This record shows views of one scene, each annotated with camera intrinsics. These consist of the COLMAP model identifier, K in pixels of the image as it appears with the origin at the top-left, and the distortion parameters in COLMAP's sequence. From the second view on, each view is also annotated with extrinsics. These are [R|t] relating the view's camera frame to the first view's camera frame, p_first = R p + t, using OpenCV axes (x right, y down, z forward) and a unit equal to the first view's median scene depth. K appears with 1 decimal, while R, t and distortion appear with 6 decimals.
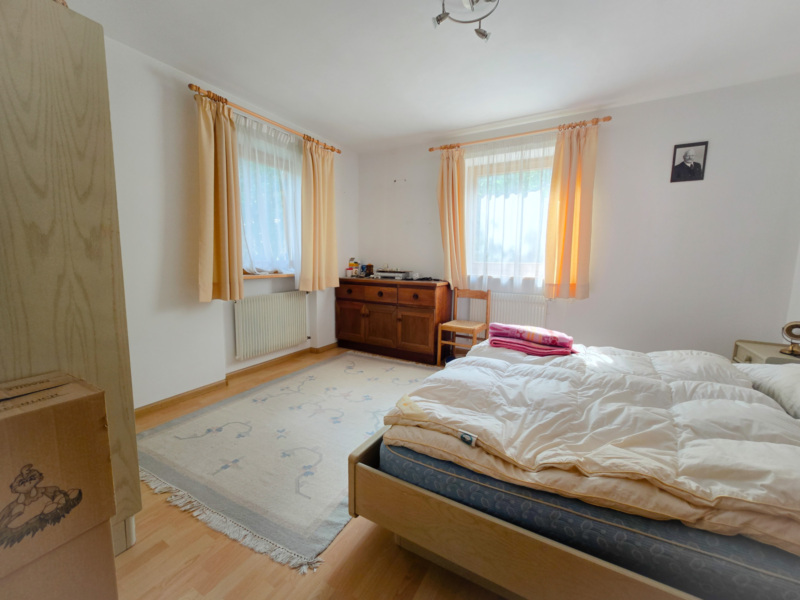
lens RADIAL K [[327.7, 0, 396.5], [0, 327.7, 296.7], [0, 0, 1]] dist [-0.003022, 0.000076]
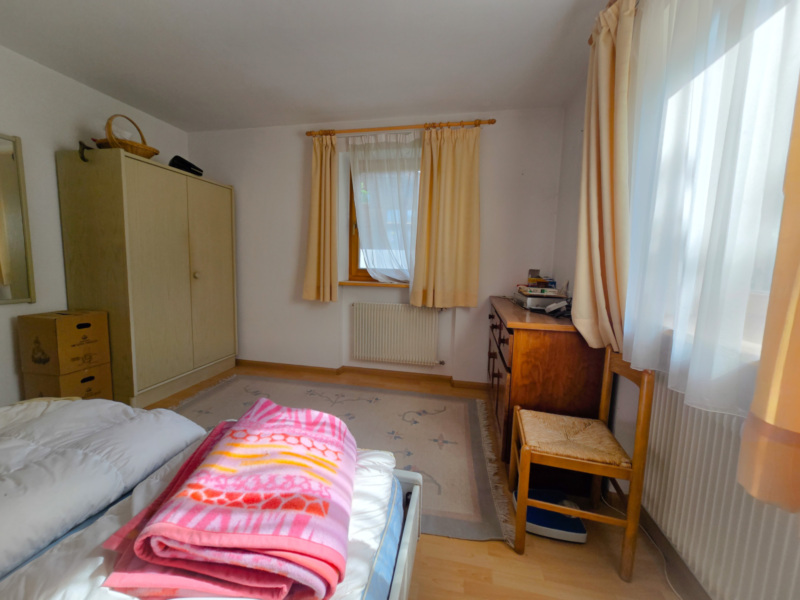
lens RADIAL K [[327.7, 0, 393.7], [0, 327.7, 300.2], [0, 0, 1]] dist [-0.003022, 0.000076]
pose [[0.300849, 0.104353, -0.947945, 0.585415], [-0.132403, 0.988939, 0.066845, -0.091115], [0.944436, 0.105401, 0.311338, 0.747730]]
